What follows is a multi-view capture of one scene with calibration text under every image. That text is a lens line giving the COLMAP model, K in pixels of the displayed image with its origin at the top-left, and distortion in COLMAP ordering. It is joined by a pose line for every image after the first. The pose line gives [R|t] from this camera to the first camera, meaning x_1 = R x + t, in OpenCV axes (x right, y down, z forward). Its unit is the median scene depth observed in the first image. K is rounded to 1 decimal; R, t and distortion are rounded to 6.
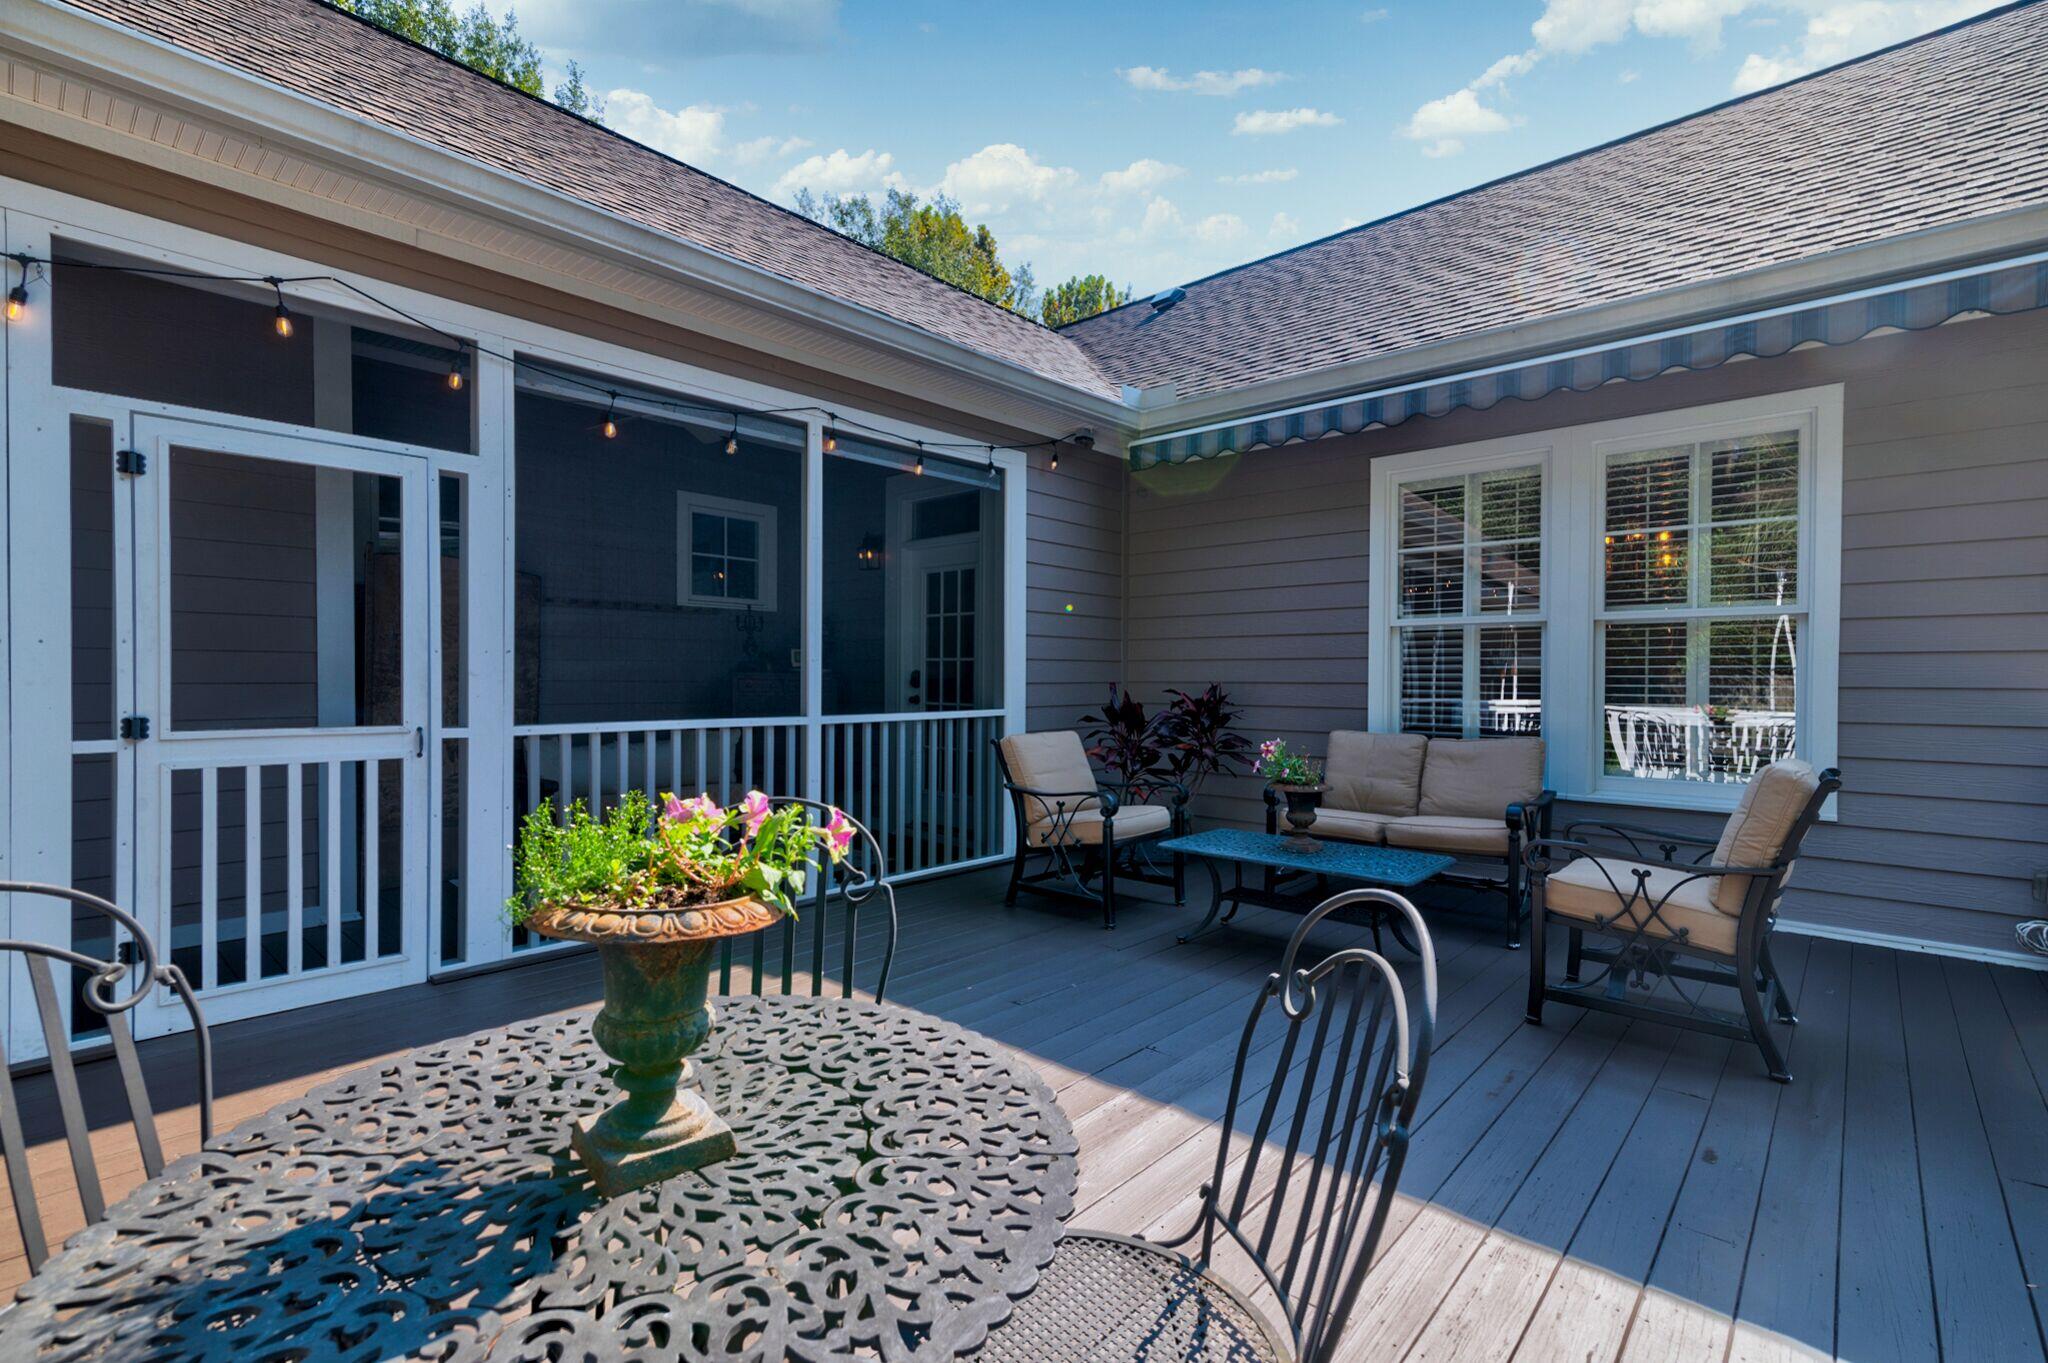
lens RADIAL K [[917.9, 0, 1024.0], [0, 917.9, 681.5], [0, 0, 1]] dist [0.009897, 0.000127]
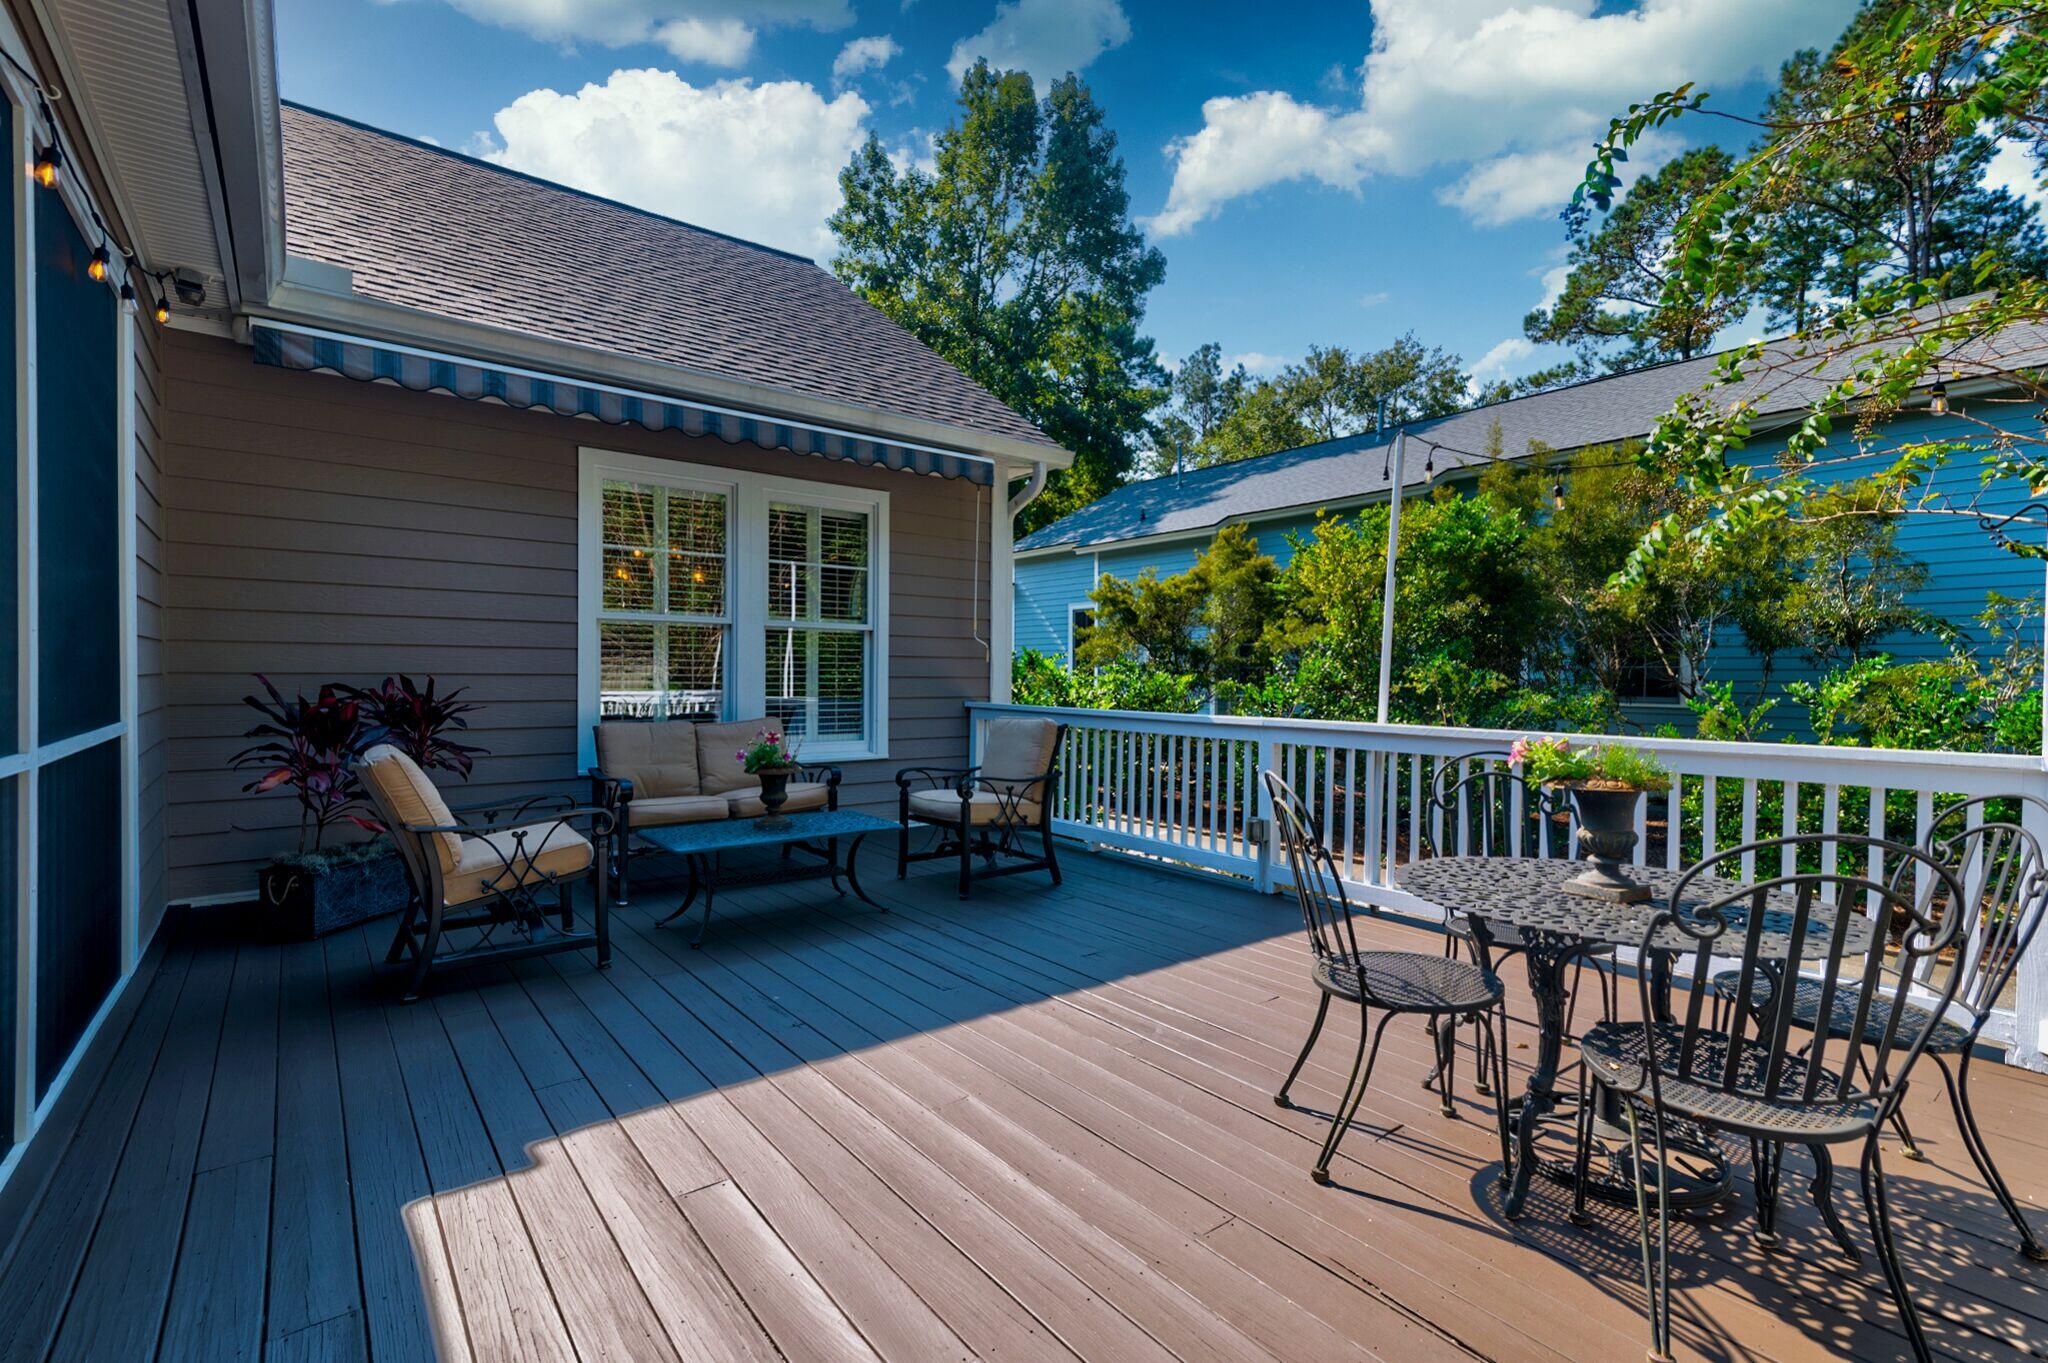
lens RADIAL K [[917.9, 0, 1024.0], [0, 917.9, 681.5], [0, 0, 1]] dist [0.009897, 0.000127]
pose [[0.169681, -0.016874, 0.985355, -0.573190], [-0.009208, 0.999783, 0.018706, -0.014904], [-0.985456, -0.012247, 0.169489, 0.397144]]
